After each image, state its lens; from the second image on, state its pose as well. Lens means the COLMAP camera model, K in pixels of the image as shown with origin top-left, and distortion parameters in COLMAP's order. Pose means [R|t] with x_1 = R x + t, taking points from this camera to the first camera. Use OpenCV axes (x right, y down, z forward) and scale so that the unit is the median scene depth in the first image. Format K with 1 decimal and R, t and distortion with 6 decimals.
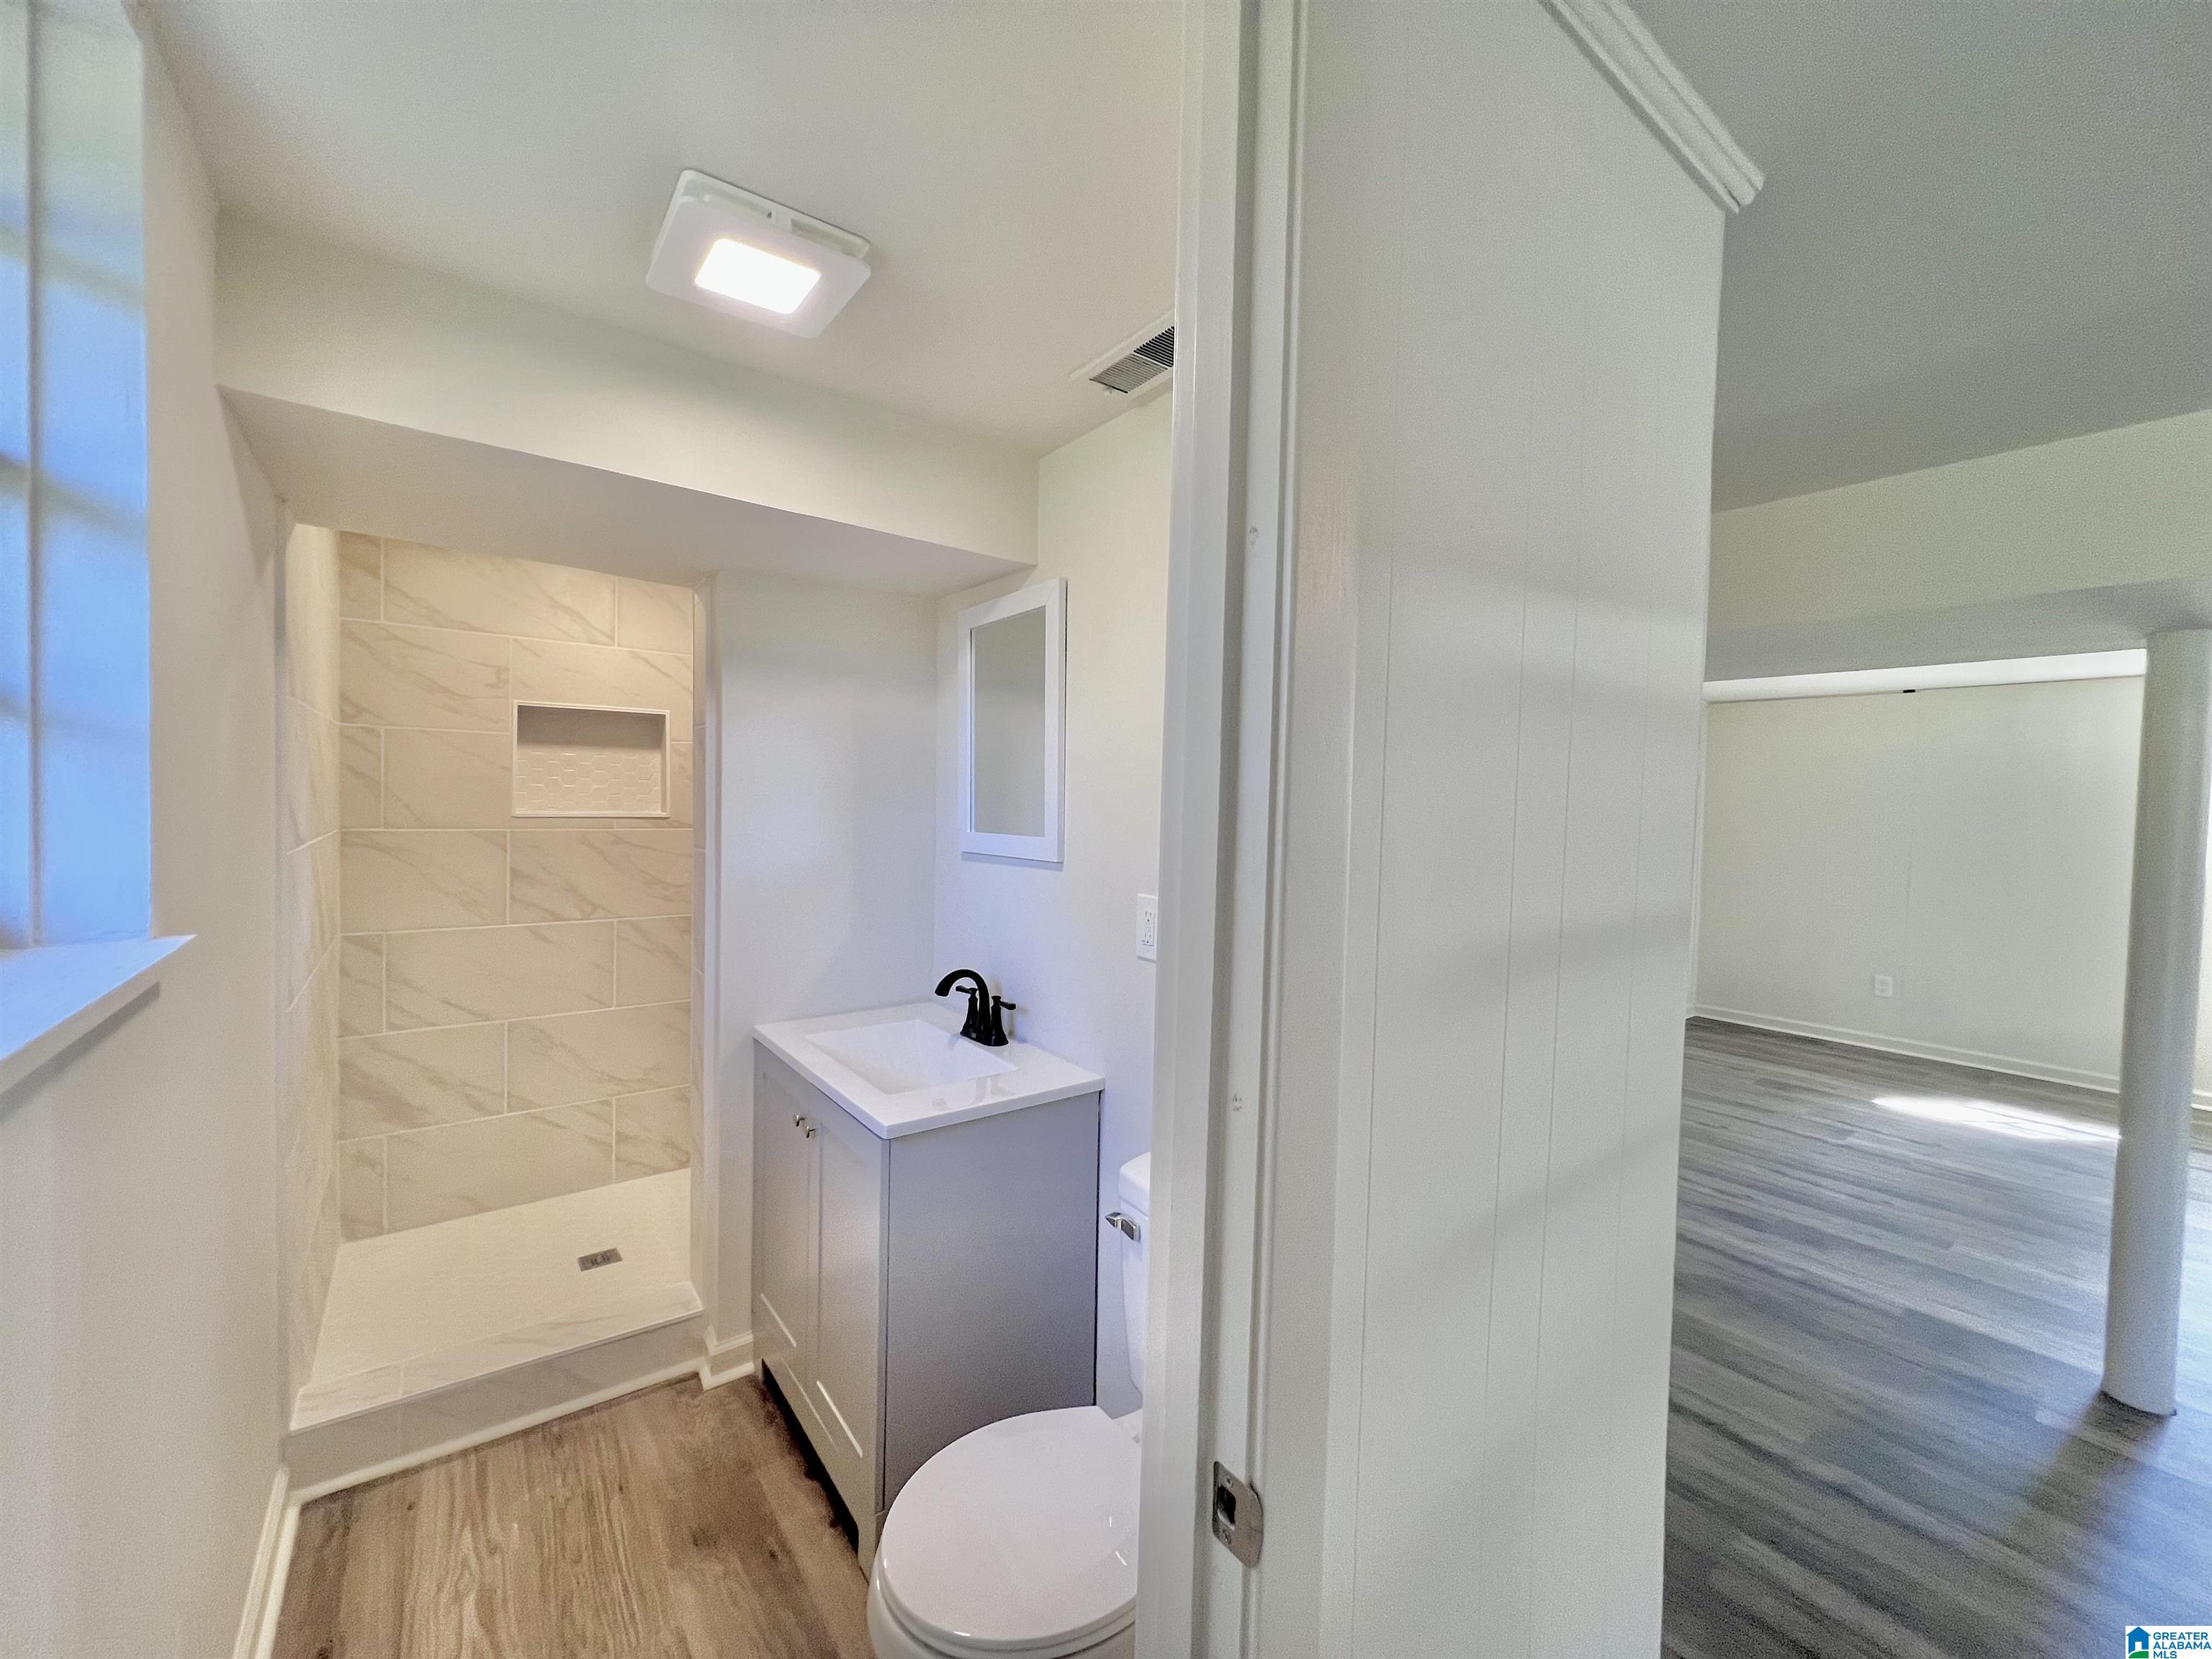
lens RADIAL K [[883.1, 0, 1108.5], [0, 883.1, 823.5], [0, 0, 1]] dist [0.000355, 0.000339]
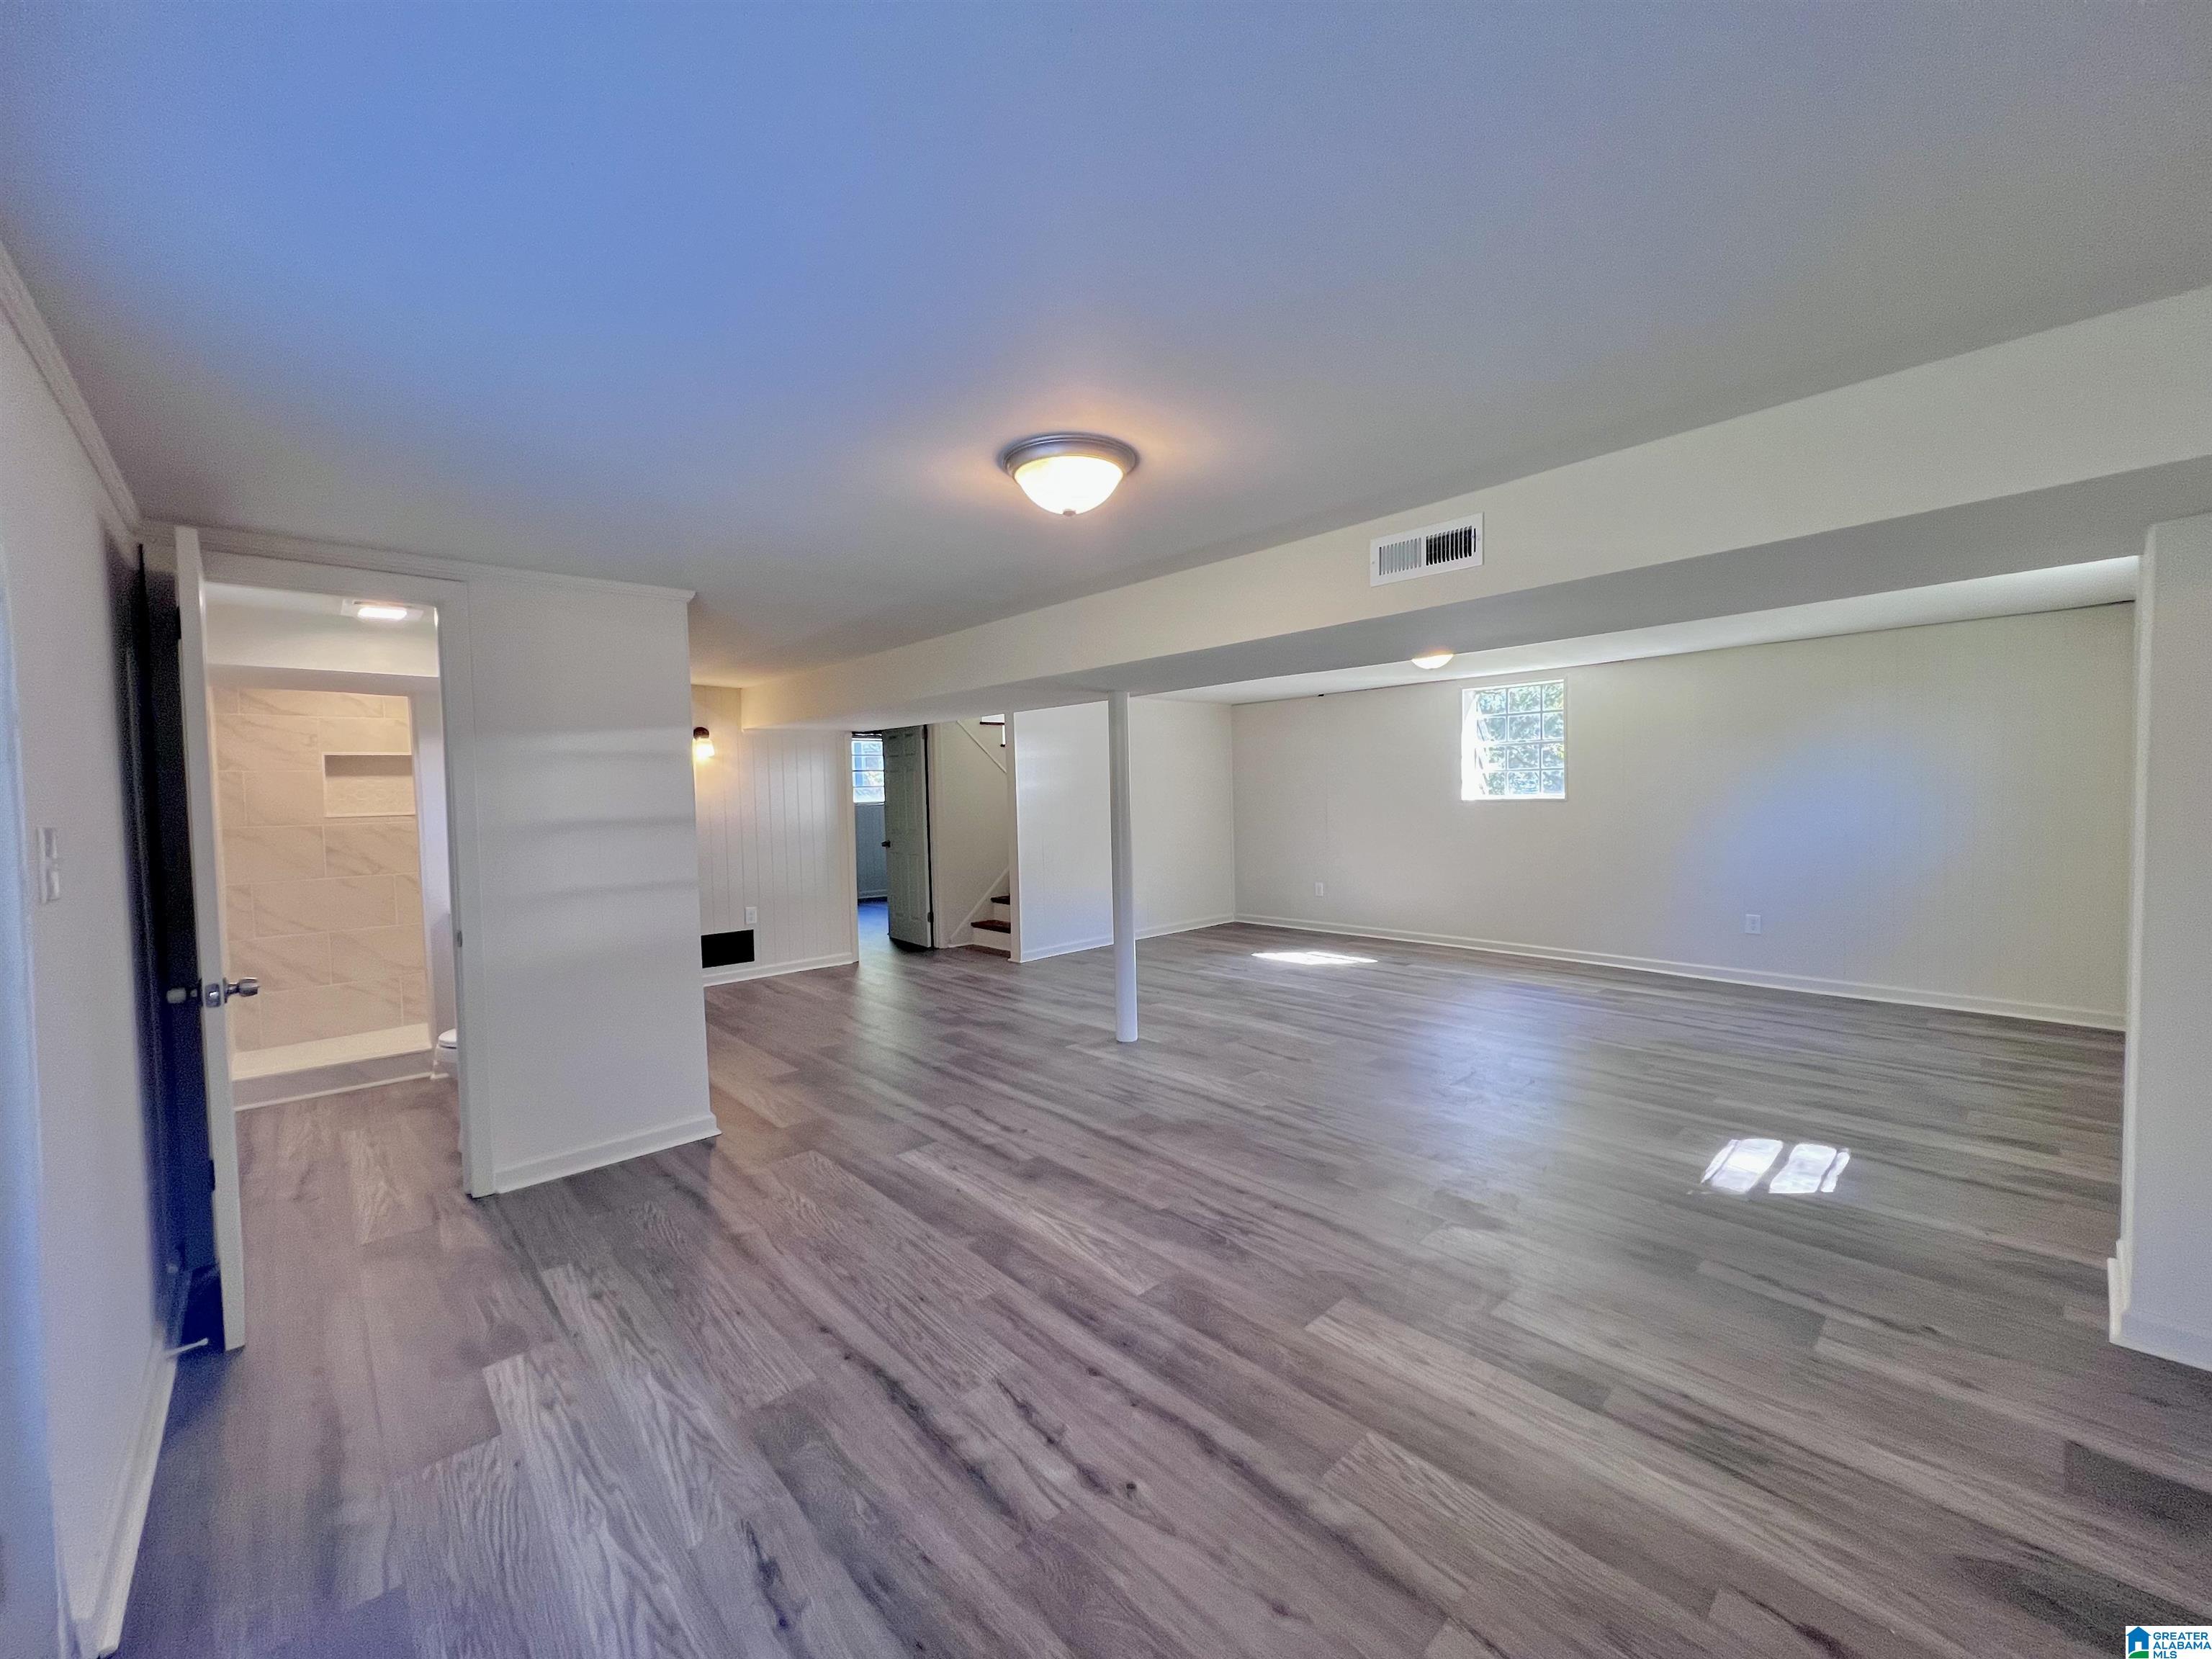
lens RADIAL K [[883.1, 0, 1108.5], [0, 883.1, 823.5], [0, 0, 1]] dist [0.000355, 0.000339]
pose [[0.994654, -0.052682, 0.088813, 0.988084], [0.051696, 0.998573, 0.013367, 0.084016], [-0.089390, -0.008704, 0.995959, -1.225643]]
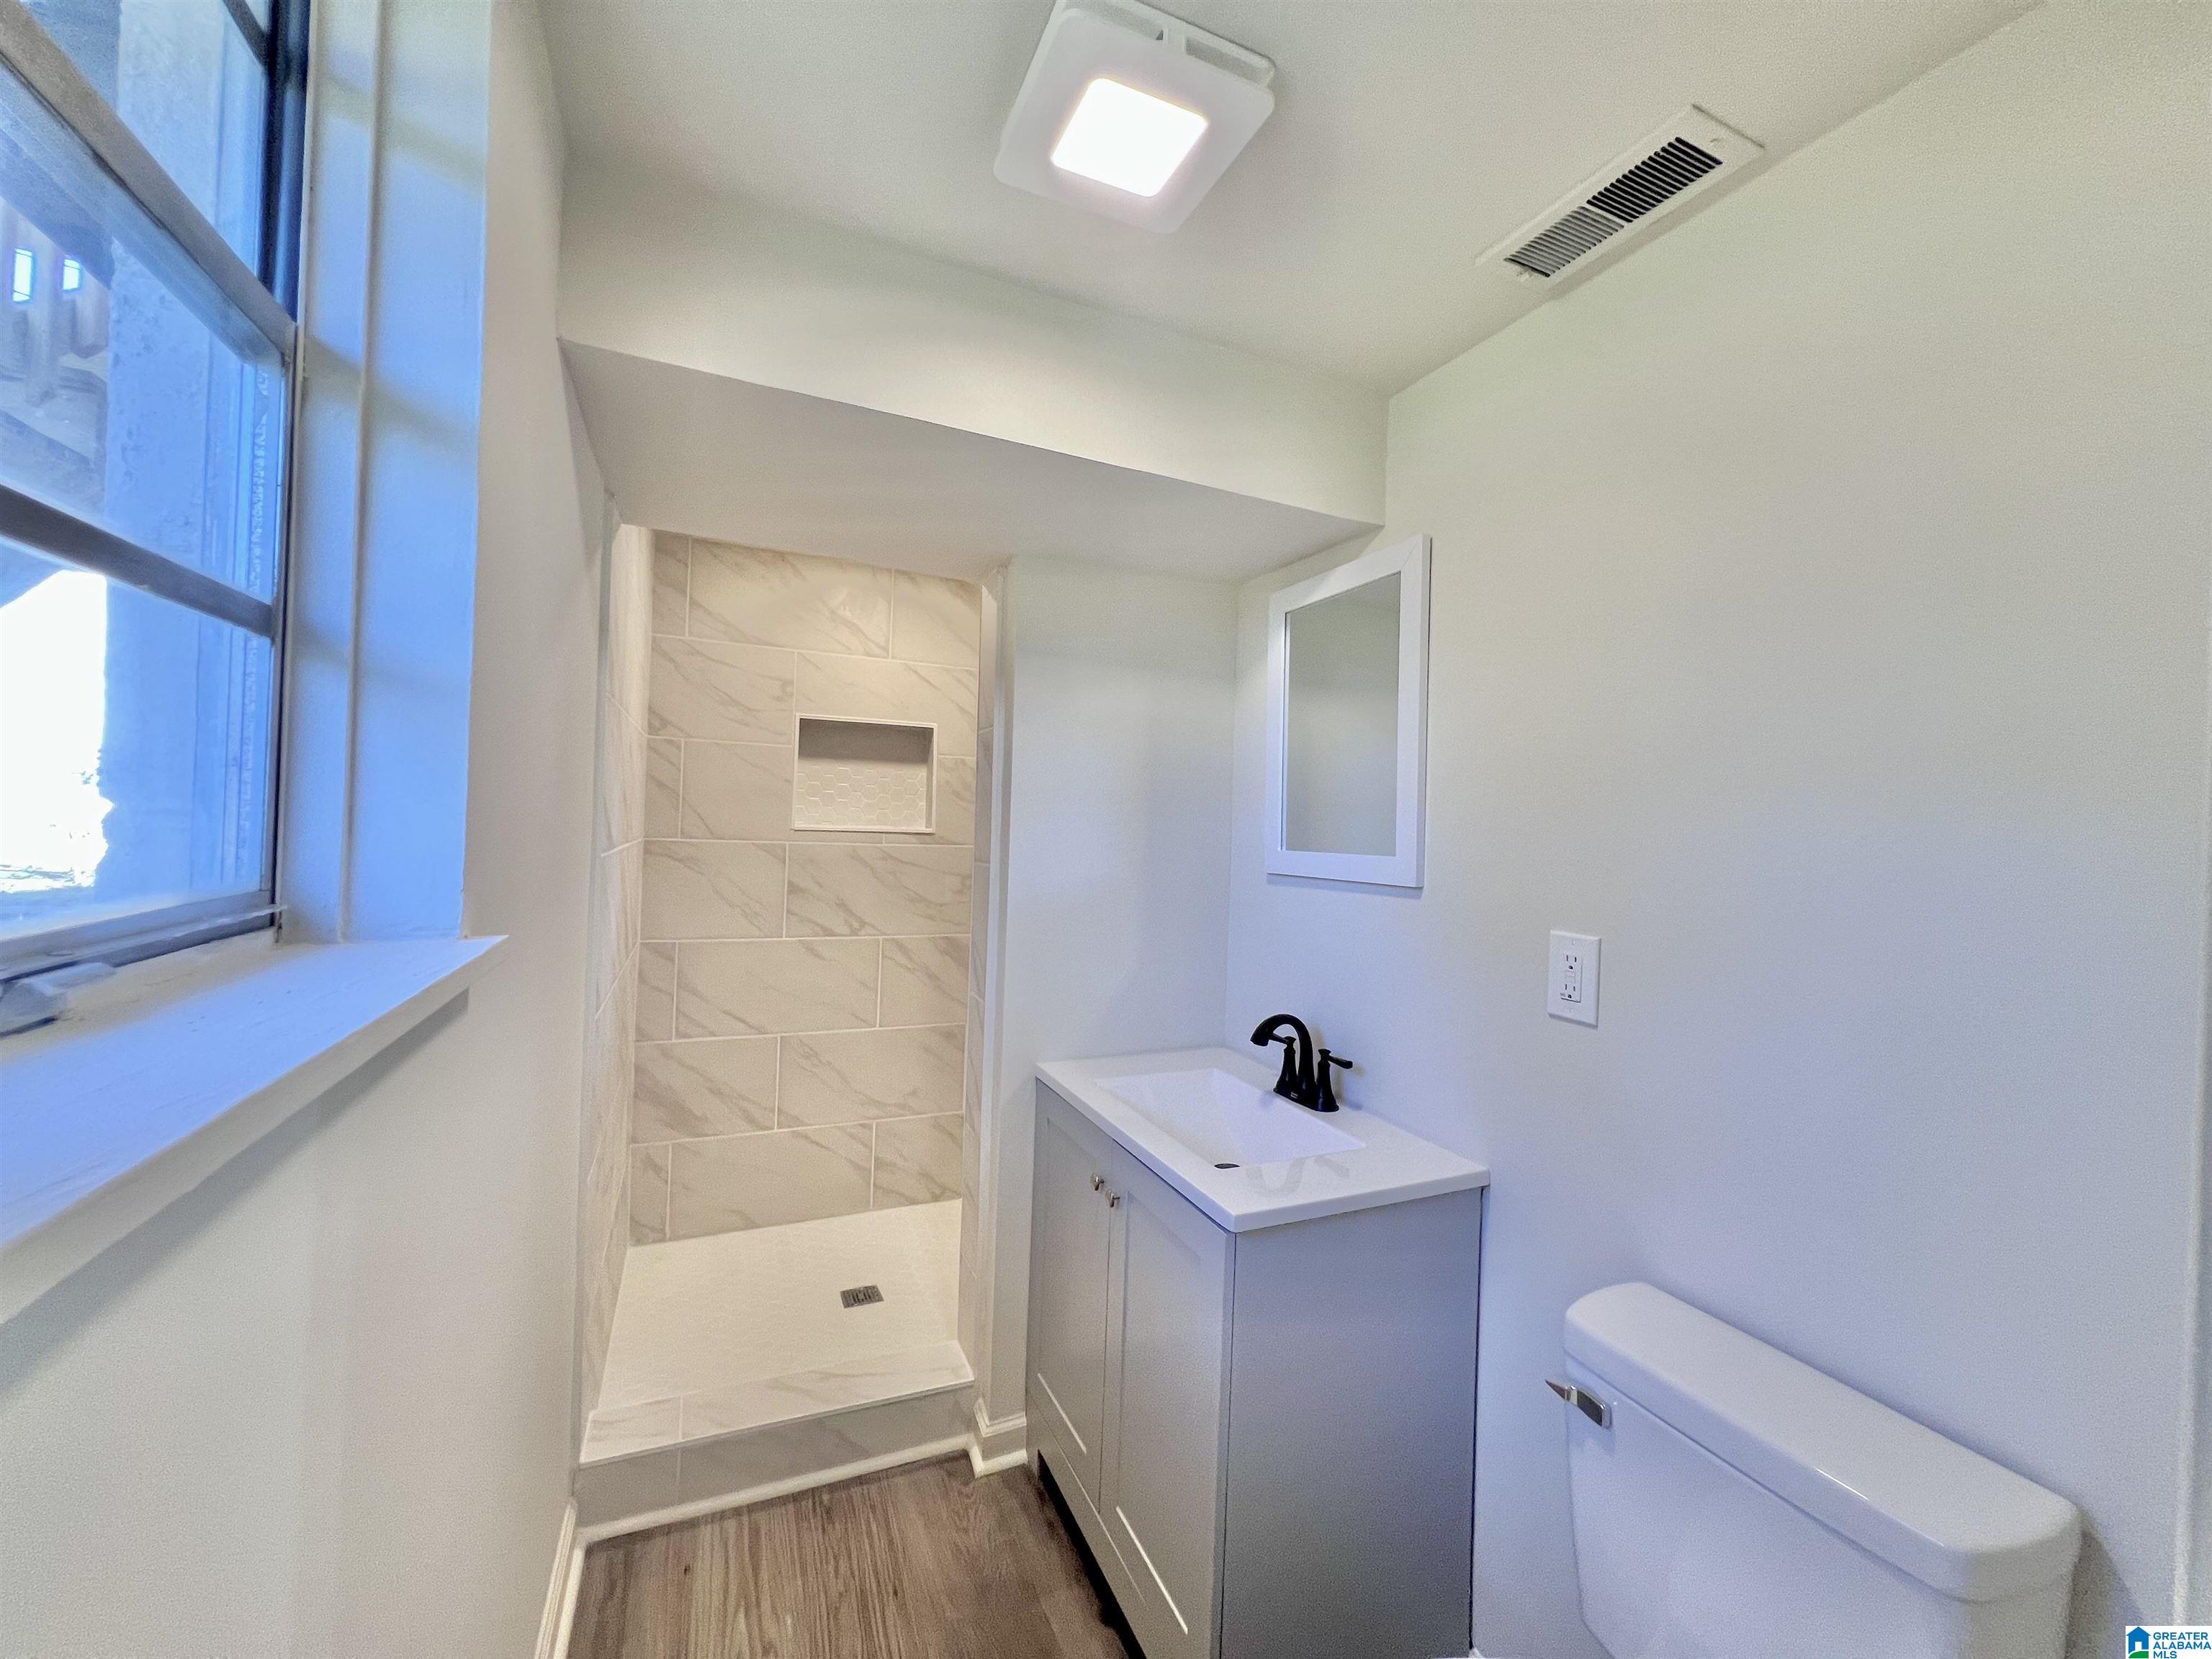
lens RADIAL K [[883.1, 0, 1108.5], [0, 883.1, 823.5], [0, 0, 1]] dist [0.000355, 0.000339]
pose [[0.974591, 0.011047, -0.223720, -0.138400], [-0.019235, 0.999221, -0.034453, 0.017404], [0.223166, 0.037881, 0.974044, 0.145466]]
